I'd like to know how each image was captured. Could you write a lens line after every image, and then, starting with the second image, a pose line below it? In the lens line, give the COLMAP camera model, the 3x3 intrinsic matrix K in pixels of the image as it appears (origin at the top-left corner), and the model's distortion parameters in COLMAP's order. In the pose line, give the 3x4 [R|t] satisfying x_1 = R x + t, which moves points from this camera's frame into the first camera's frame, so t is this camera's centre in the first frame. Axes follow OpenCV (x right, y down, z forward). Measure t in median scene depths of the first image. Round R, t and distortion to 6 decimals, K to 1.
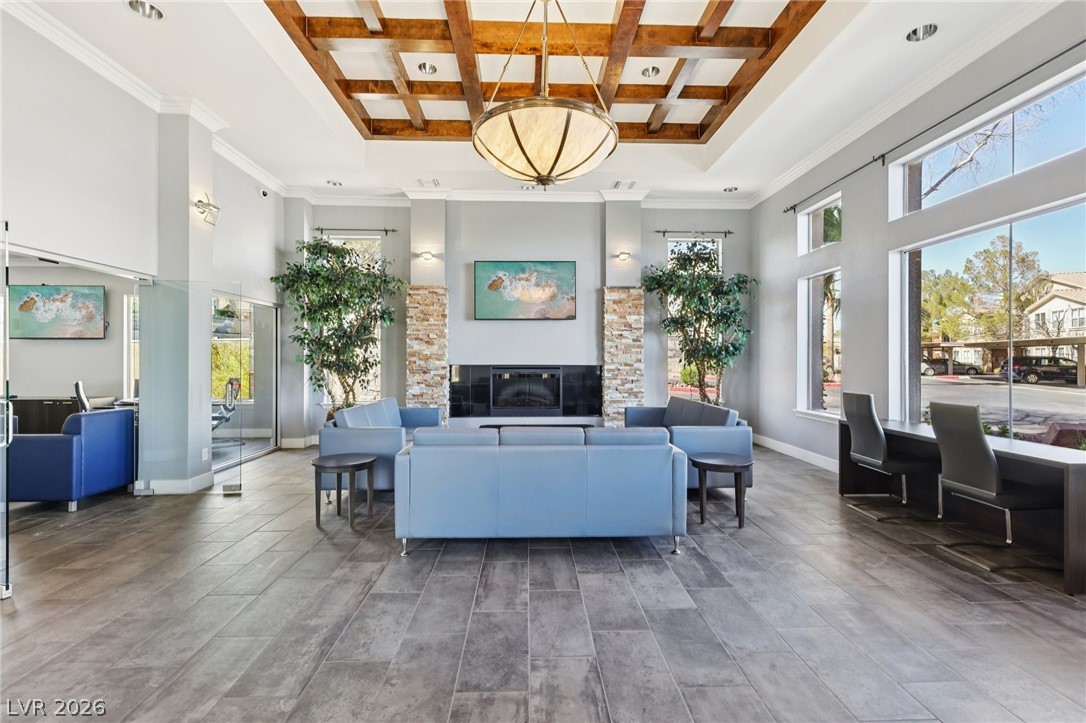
lens RADIAL K [[470.1, 0, 541.6], [0, 470.1, 363.5], [0, 0, 1]] dist [0.003482, -0.001119]
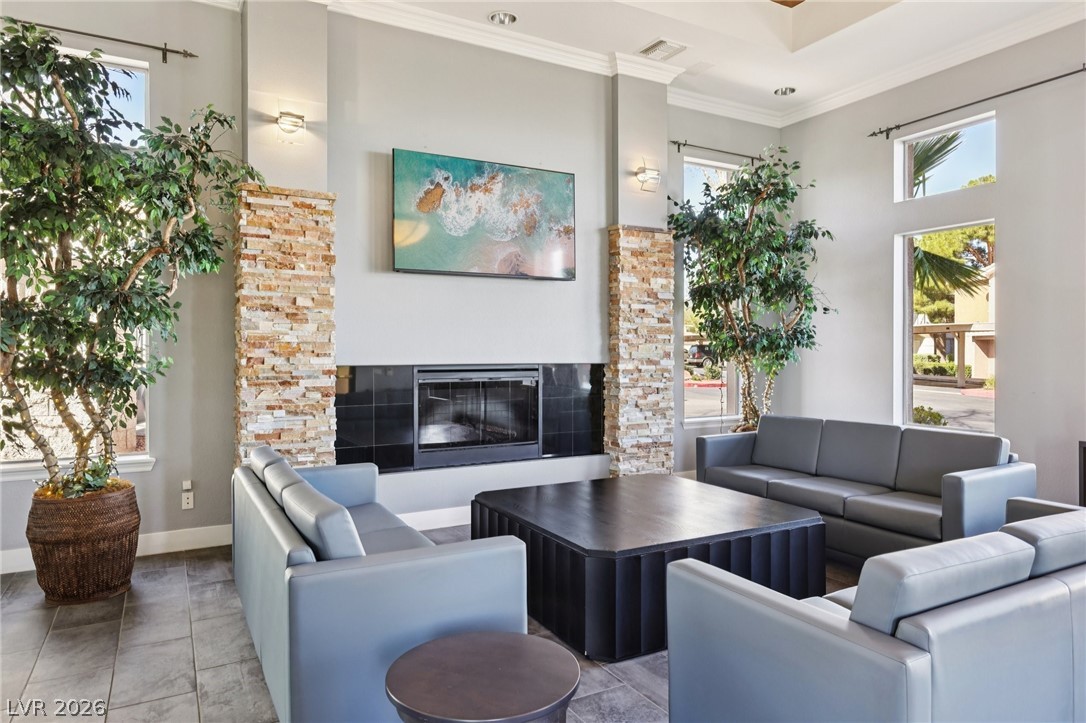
lens RADIAL K [[681.4, 0, 546.2], [0, 681.4, 354.5], [0, 0, 1]] dist [0.002086, 0.001463]
pose [[0.889052, -0.003666, 0.457791, -0.320792], [0.004799, 0.999988, -0.001313, -0.006203], [-0.457780, 0.003364, 0.889059, 0.309379]]
